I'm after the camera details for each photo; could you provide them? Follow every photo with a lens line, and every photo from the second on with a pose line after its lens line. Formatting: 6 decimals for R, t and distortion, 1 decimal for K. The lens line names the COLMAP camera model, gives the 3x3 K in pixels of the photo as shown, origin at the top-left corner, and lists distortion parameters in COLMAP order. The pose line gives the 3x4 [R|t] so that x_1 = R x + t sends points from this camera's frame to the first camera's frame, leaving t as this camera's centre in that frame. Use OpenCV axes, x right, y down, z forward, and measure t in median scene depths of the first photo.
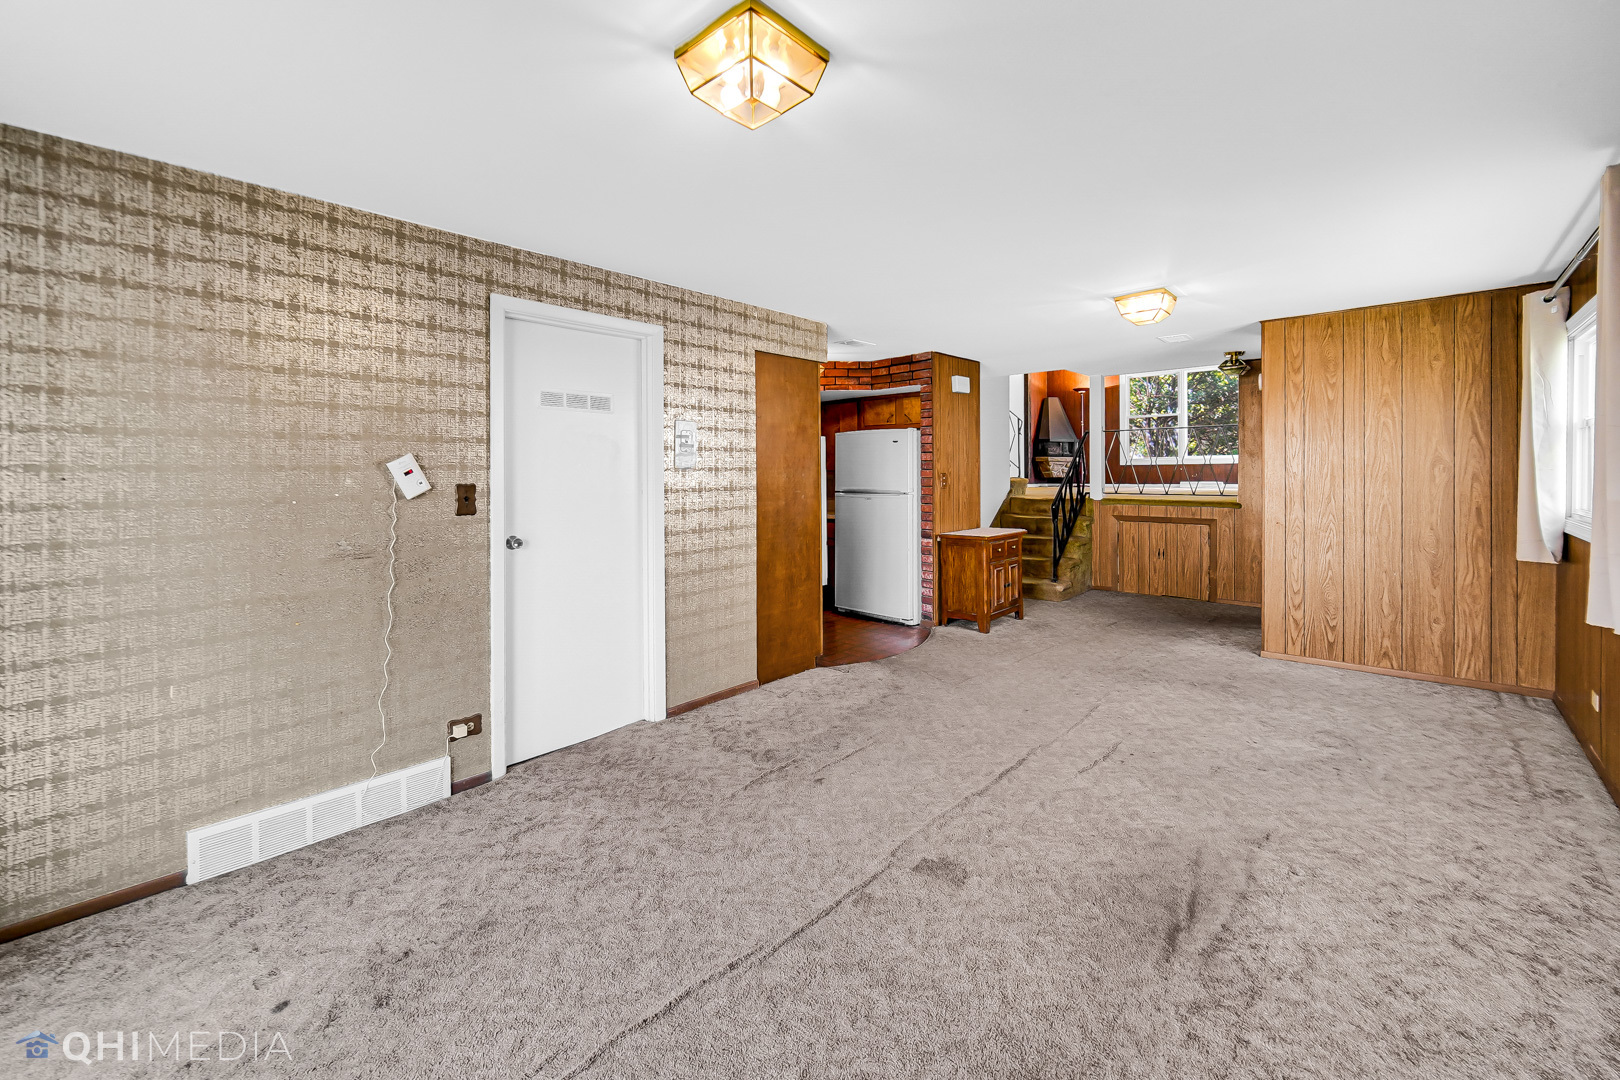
lens RADIAL K [[678.4, 0, 779.9], [0, 678.4, 472.6], [0, 0, 1]] dist [-0.001195, -0.000146]
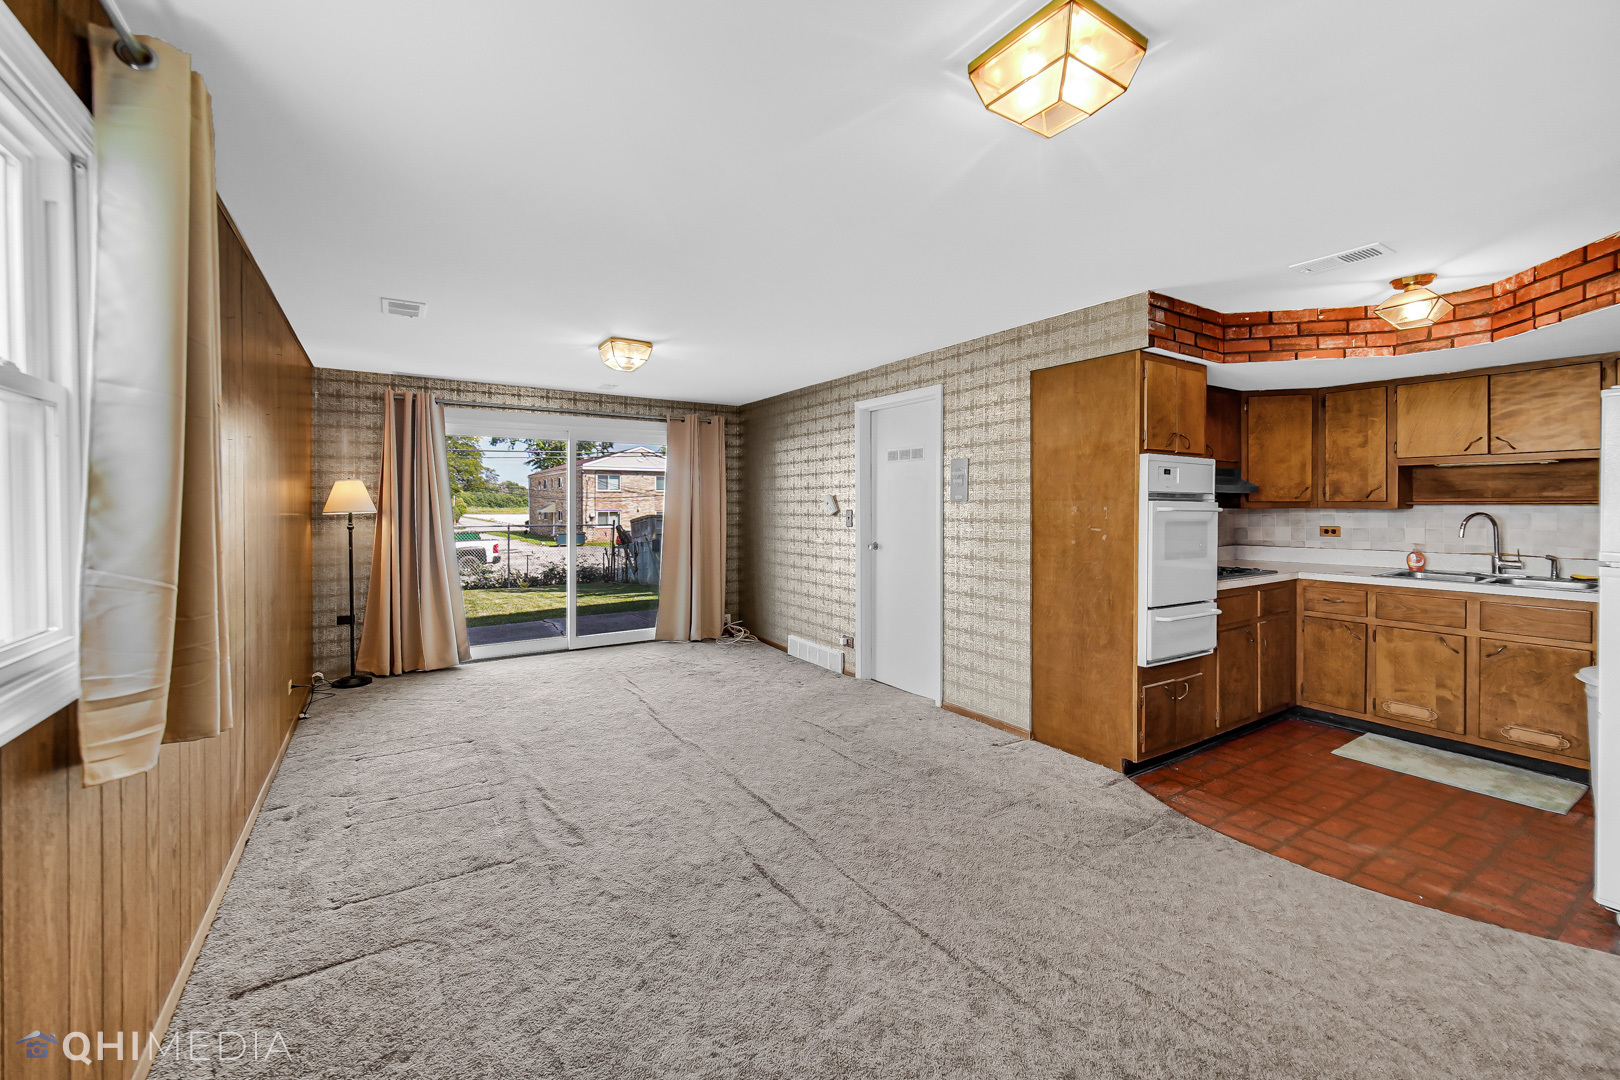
lens RADIAL K [[646.9, 0, 804.1], [0, 646.9, 506.7], [0, 0, 1]] dist [0.002371, 0.000283]
pose [[-0.247546, 0.007137, -0.968850, 0.935188], [-0.001053, 0.999970, 0.007636, -0.004019], [0.968876, 0.002910, -0.247531, 0.970591]]
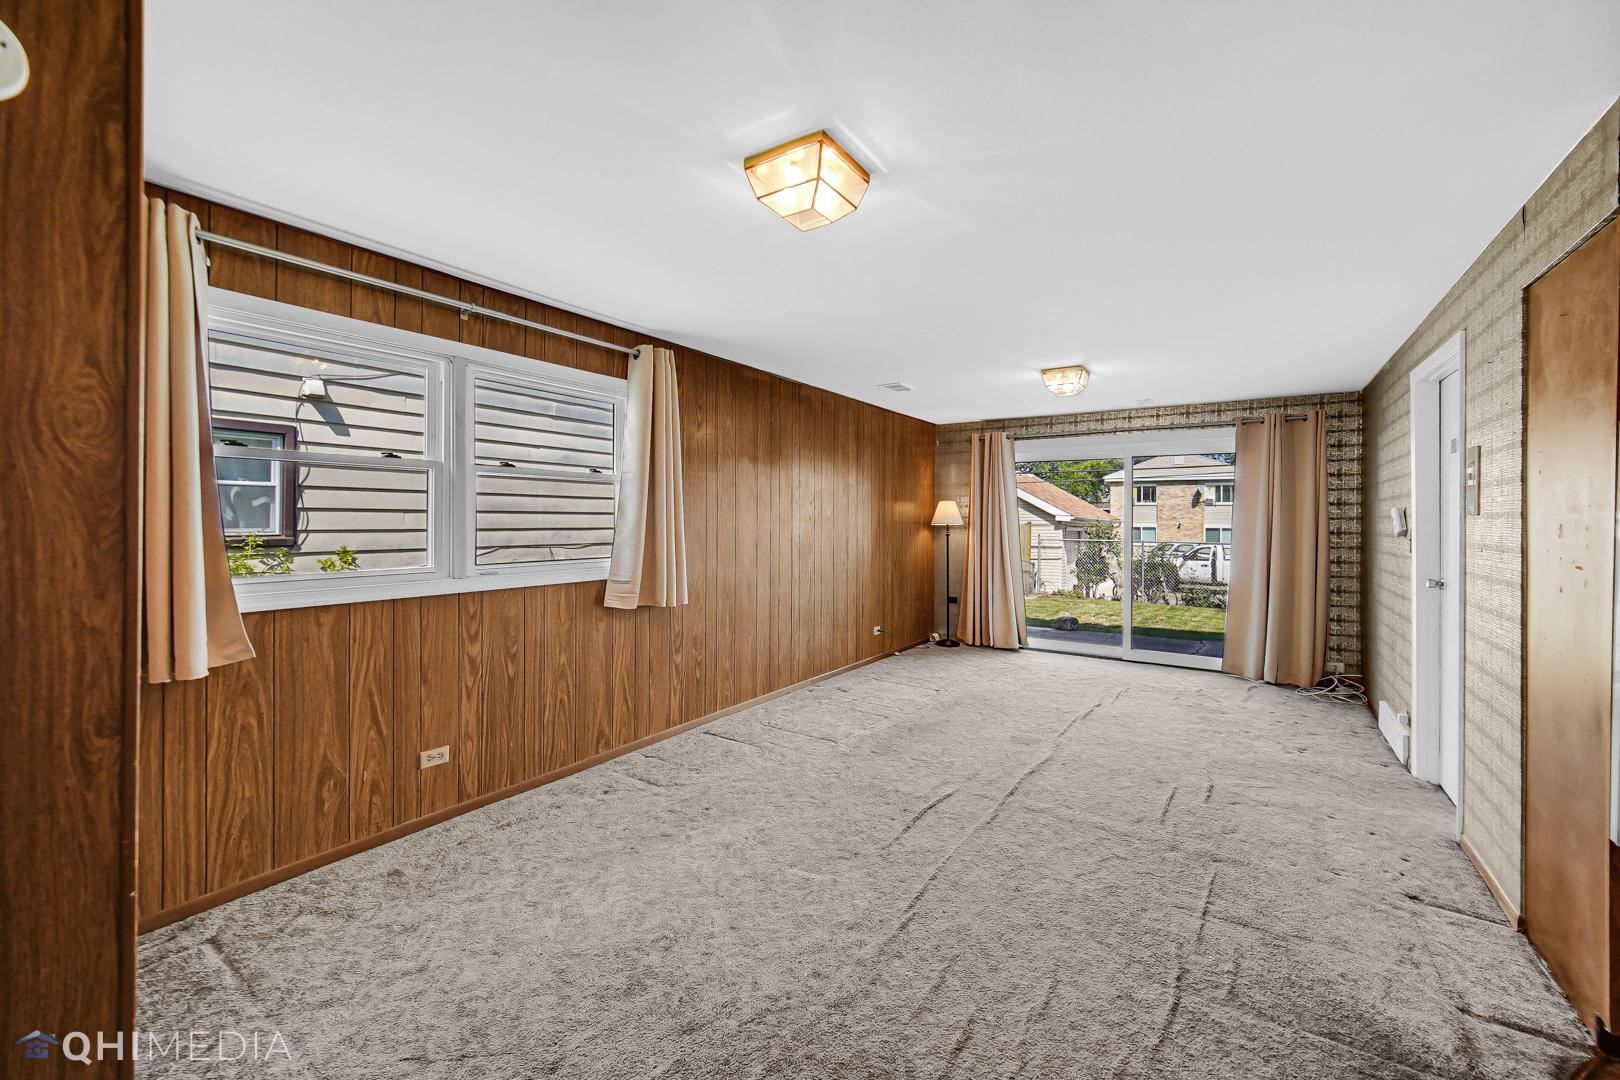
lens RADIAL K [[646.9, 0, 804.1], [0, 646.9, 506.7], [0, 0, 1]] dist [0.002371, 0.000283]
pose [[-0.986383, -0.006907, -0.164322, 0.631872], [-0.004425, 0.999871, -0.015466, -0.000190], [0.164407, -0.014528, -0.986286, 1.480870]]
